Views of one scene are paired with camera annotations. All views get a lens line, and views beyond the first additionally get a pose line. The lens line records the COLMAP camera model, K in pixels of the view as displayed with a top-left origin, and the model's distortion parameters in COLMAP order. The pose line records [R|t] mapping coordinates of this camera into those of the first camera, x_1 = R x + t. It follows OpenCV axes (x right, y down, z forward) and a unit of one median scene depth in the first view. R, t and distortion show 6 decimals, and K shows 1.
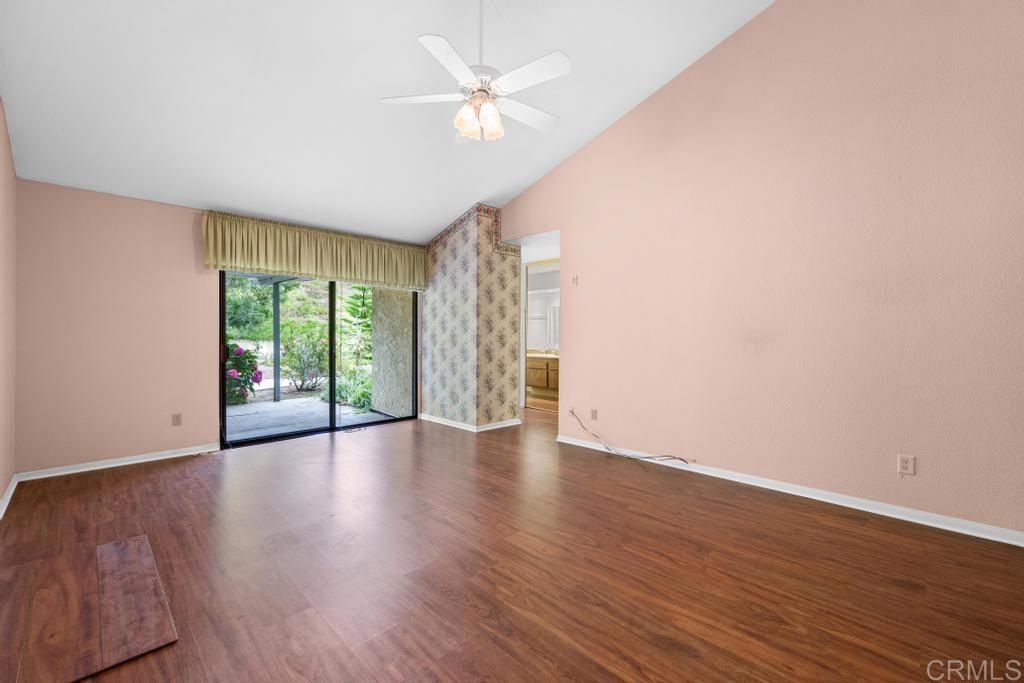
lens RADIAL K [[415.9, 0, 516.6], [0, 415.9, 344.1], [0, 0, 1]] dist [0.002330, -0.000873]
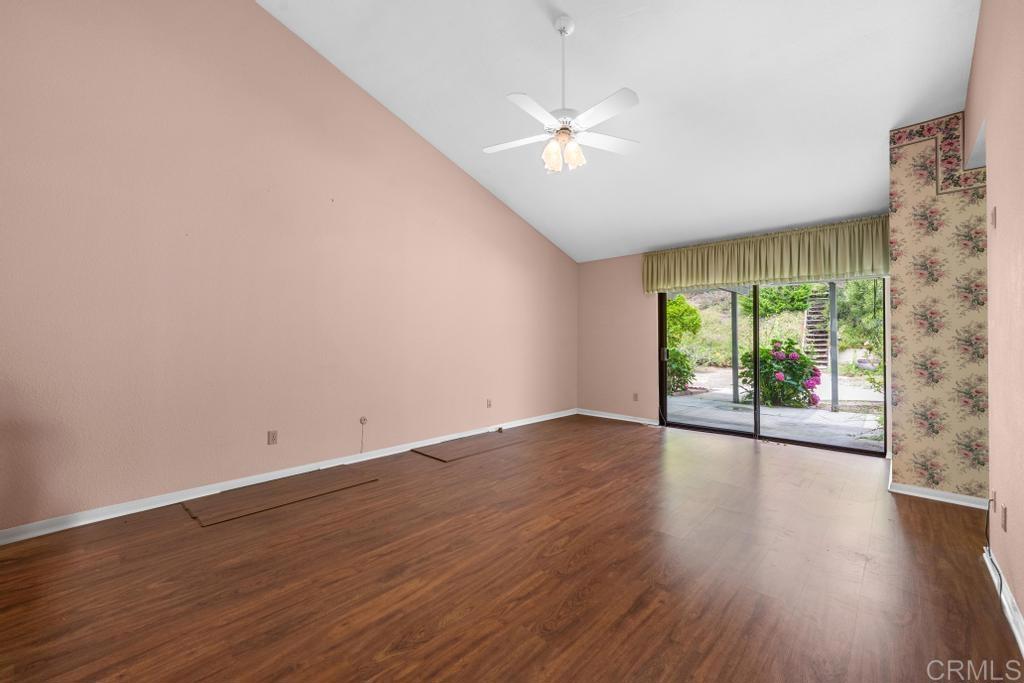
lens RADIAL K [[415.9, 0, 514.2], [0, 415.9, 338.4], [0, 0, 1]] dist [0.002330, -0.000873]
pose [[0.022918, -0.012422, -0.999660, 1.337278], [-0.018778, 0.999741, -0.012853, -0.004941], [0.999561, 0.019066, 0.022679, 1.045188]]
